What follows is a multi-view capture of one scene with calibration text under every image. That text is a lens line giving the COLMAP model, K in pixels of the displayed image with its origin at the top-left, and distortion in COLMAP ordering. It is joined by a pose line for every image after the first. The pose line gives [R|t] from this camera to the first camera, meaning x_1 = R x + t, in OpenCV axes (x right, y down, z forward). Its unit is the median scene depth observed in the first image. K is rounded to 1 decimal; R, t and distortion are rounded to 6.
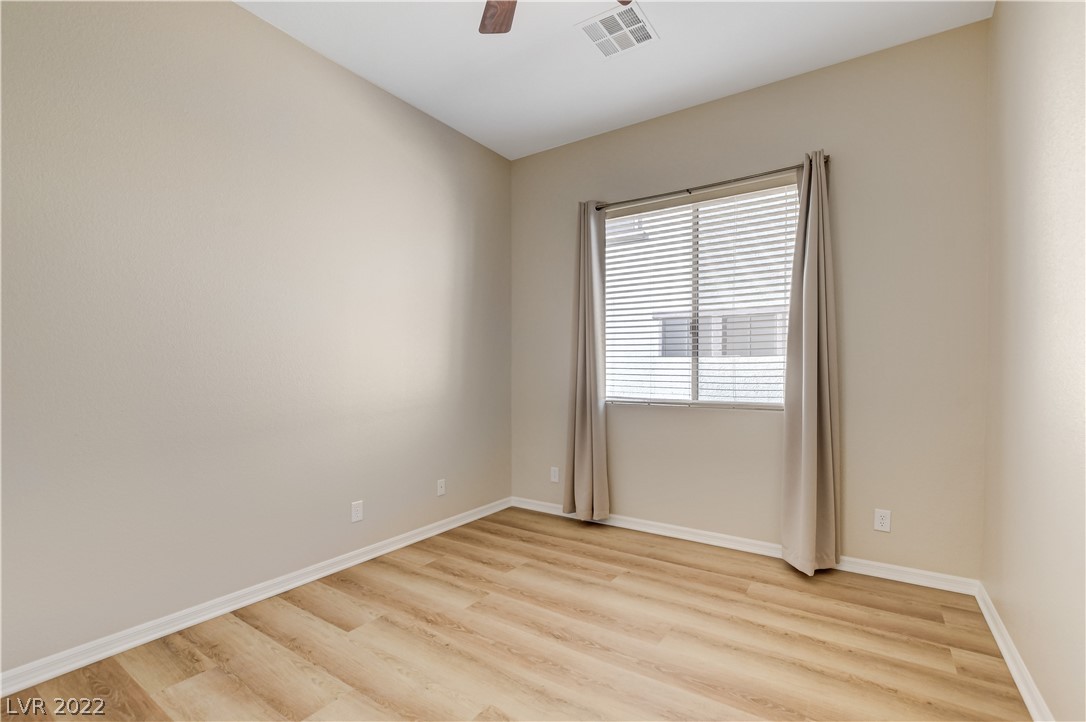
lens RADIAL K [[477.2, 0, 548.6], [0, 477.2, 361.8], [0, 0, 1]] dist [-0.021962, 0.003451]
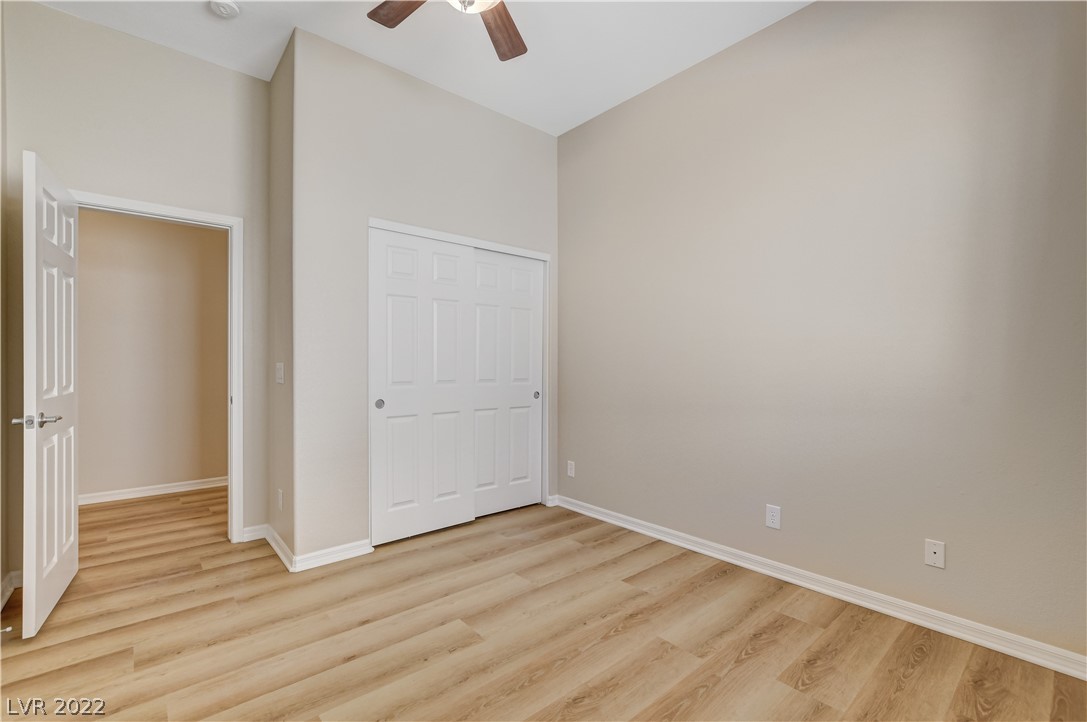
lens RADIAL K [[477.7, 0, 548.2], [0, 477.7, 361.9], [0, 0, 1]] dist [-0.021962, 0.003451]
pose [[-0.259390, 0.001112, -0.965772, 0.681699], [0.020071, 0.999790, -0.004239, 0.029563], [0.965564, -0.020483, -0.259358, 1.028172]]
